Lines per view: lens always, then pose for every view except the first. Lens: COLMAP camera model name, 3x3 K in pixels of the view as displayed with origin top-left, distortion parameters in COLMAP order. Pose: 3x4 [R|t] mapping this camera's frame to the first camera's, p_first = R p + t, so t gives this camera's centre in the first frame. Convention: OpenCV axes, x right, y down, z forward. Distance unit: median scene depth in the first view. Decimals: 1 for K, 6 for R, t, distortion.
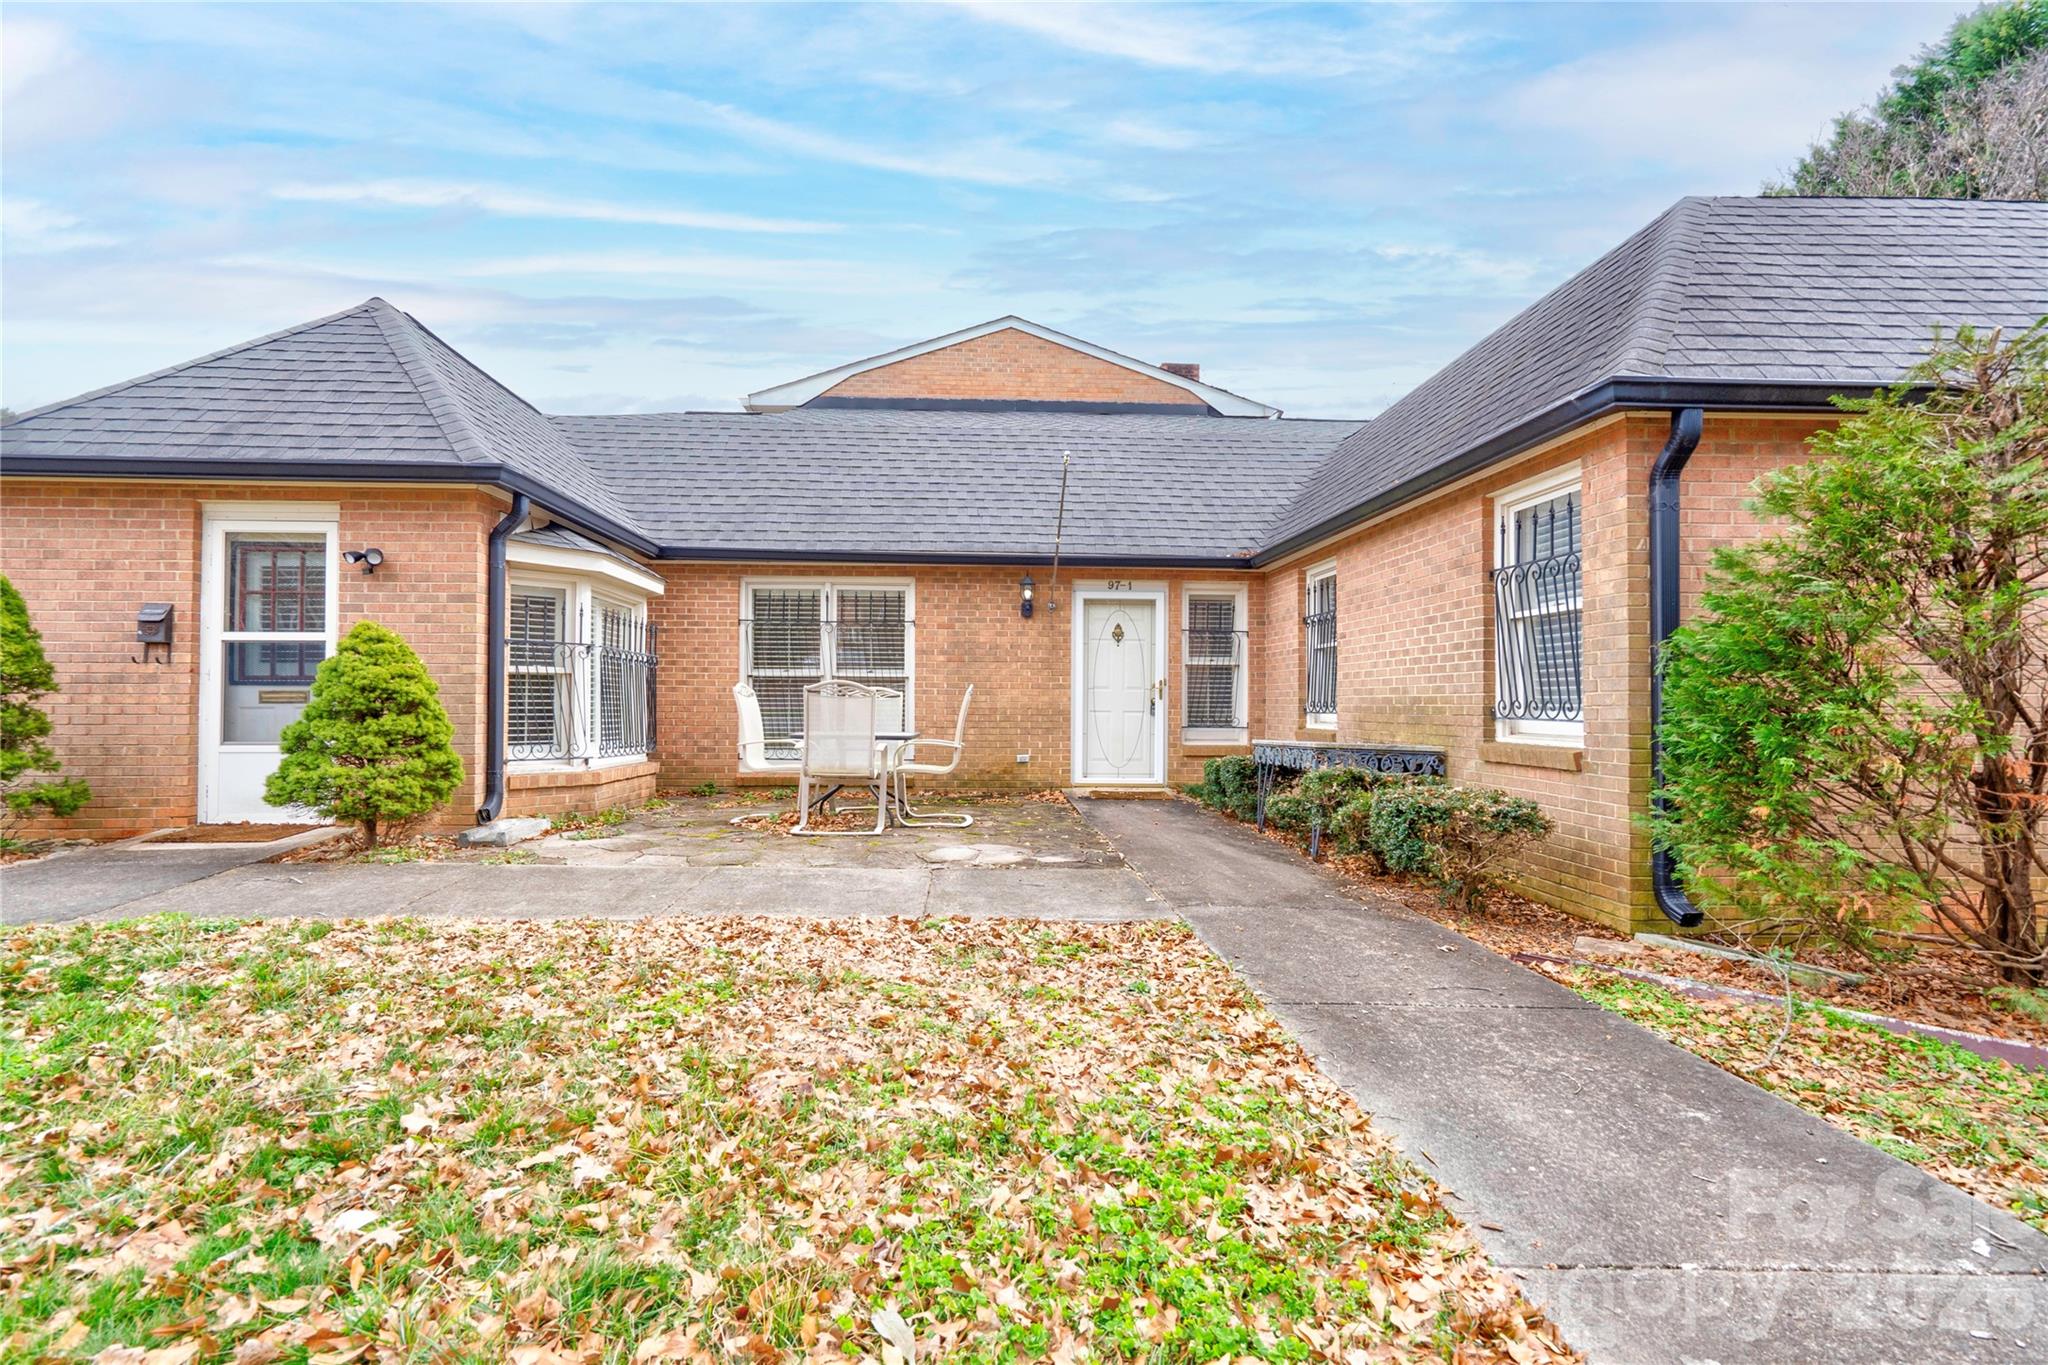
lens RADIAL K [[982.8, 0, 990.4], [0, 982.8, 676.1], [0, 0, 1]] dist [-0.002516, 0.007253]
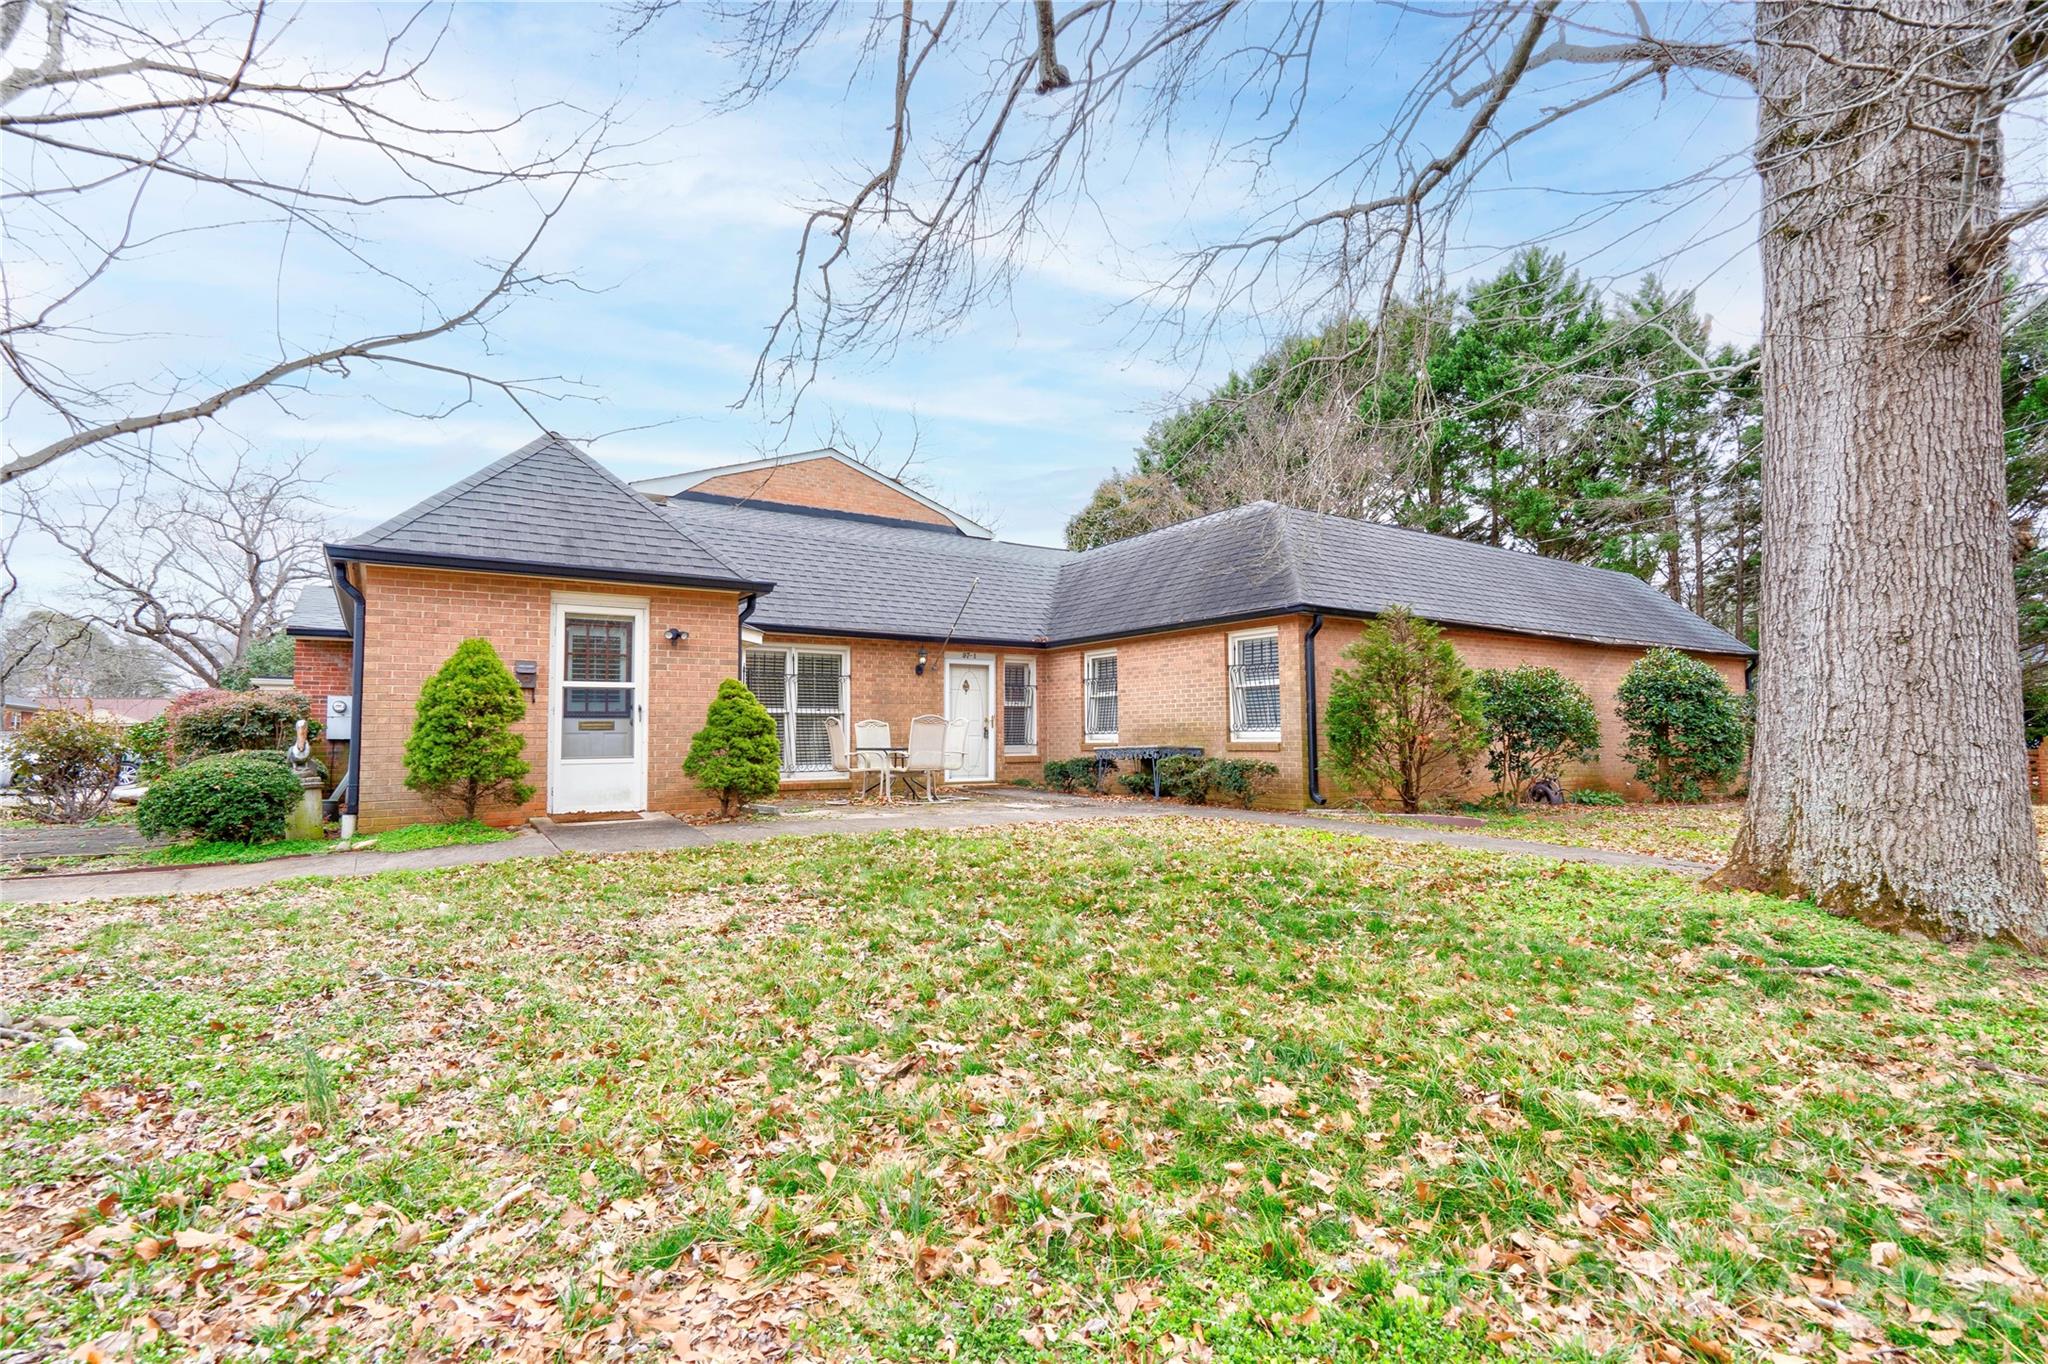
lens RADIAL K [[989.1, 0, 1022.0], [0, 989.1, 685.8], [0, 0, 1]] dist [-0.063194, 0.039254]
pose [[0.845496, 0.016867, 0.533715, -0.644173], [-0.000953, 0.999547, -0.030078, 0.003603], [-0.533980, 0.024922, 0.845130, -0.383884]]
